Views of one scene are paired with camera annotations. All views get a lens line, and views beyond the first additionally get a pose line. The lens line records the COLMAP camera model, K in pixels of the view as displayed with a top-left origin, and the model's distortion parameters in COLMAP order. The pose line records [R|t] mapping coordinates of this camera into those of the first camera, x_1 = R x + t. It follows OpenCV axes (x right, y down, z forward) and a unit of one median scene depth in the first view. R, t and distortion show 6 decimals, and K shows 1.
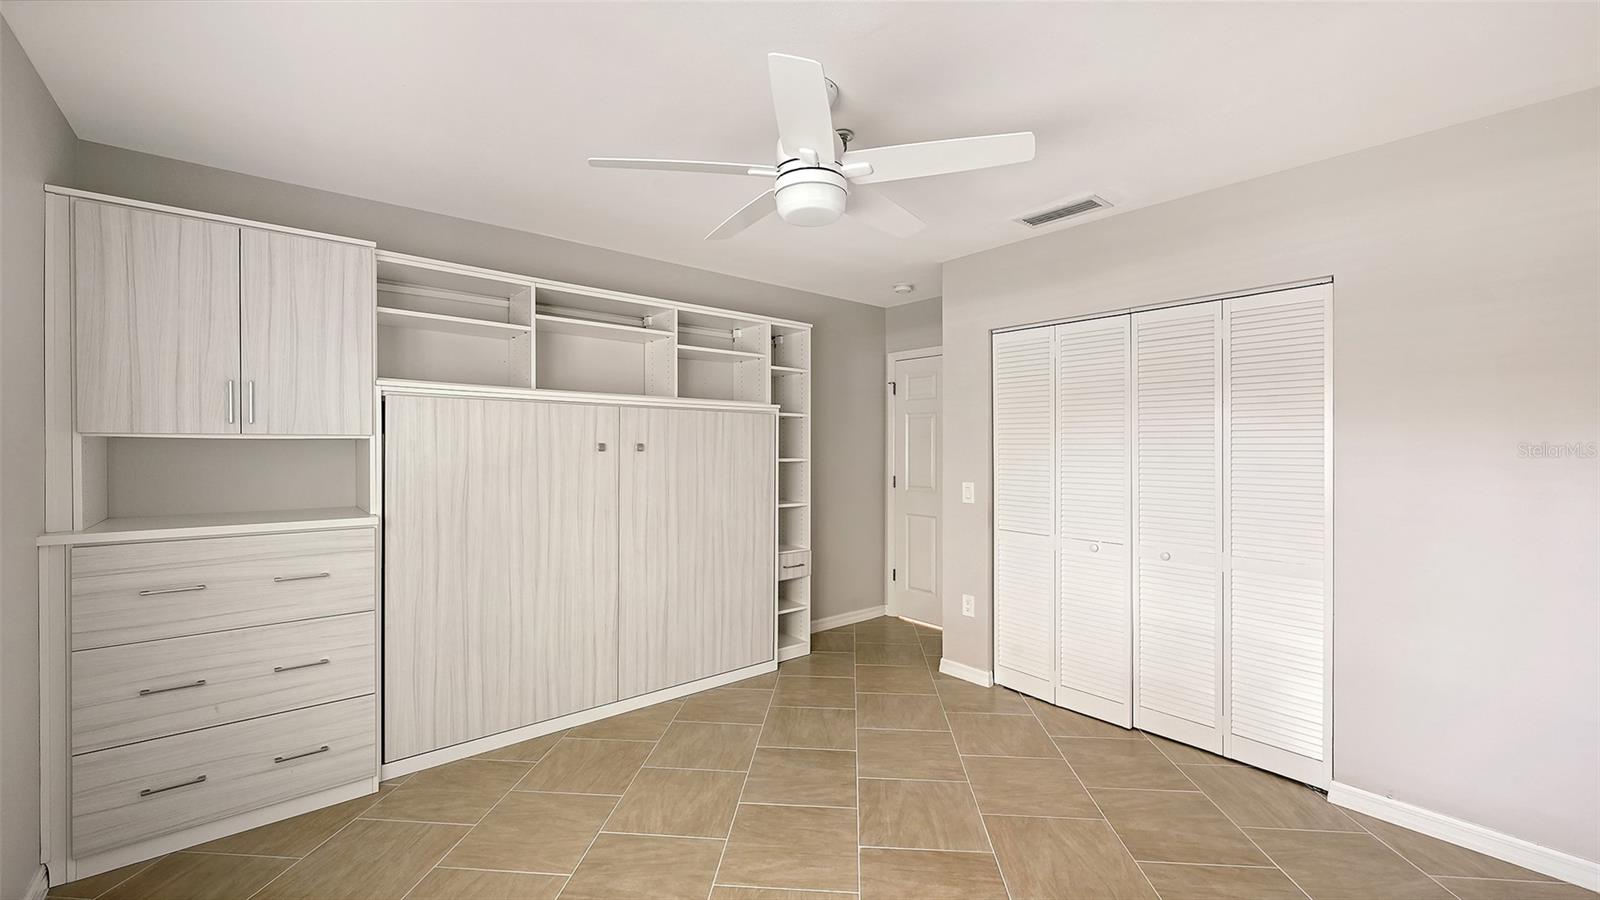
lens RADIAL K [[641.8, 0, 818.9], [0, 641.8, 442.5], [0, 0, 1]] dist [-0.003493, -0.000144]
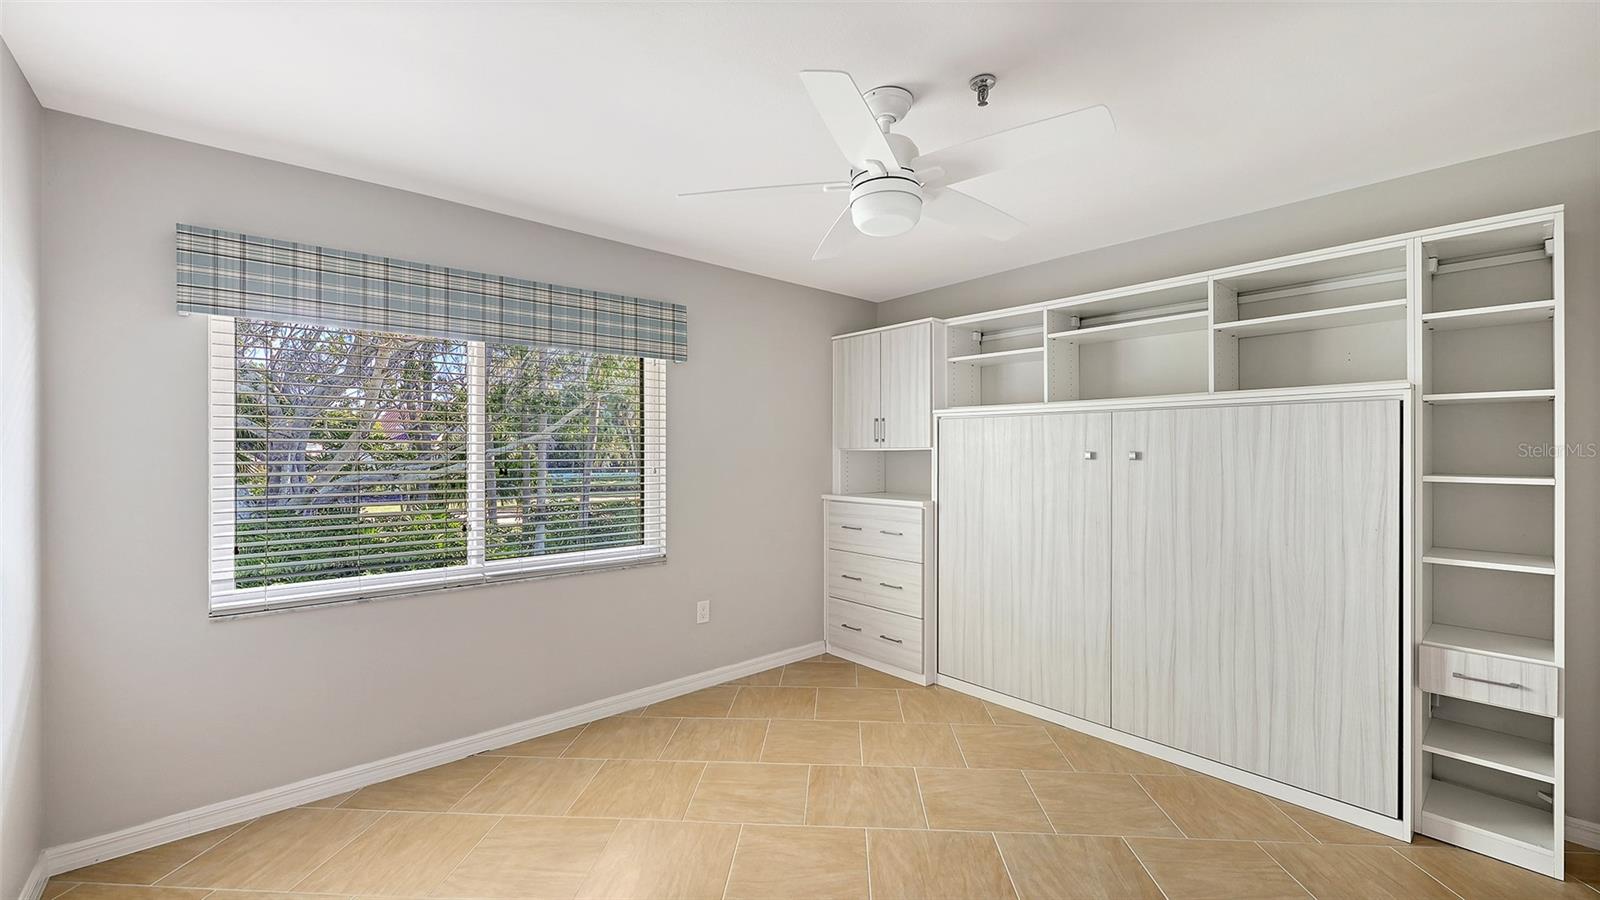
lens RADIAL K [[652.0, 0, 801.2], [0, 652.0, 456.6], [0, 0, 1]] dist [0.000131, -0.000147]
pose [[-0.008429, 0.000595, -0.999964, 0.747910], [0.001511, 0.999999, 0.000583, 0.008399], [0.999963, -0.001506, -0.008430, 0.651442]]
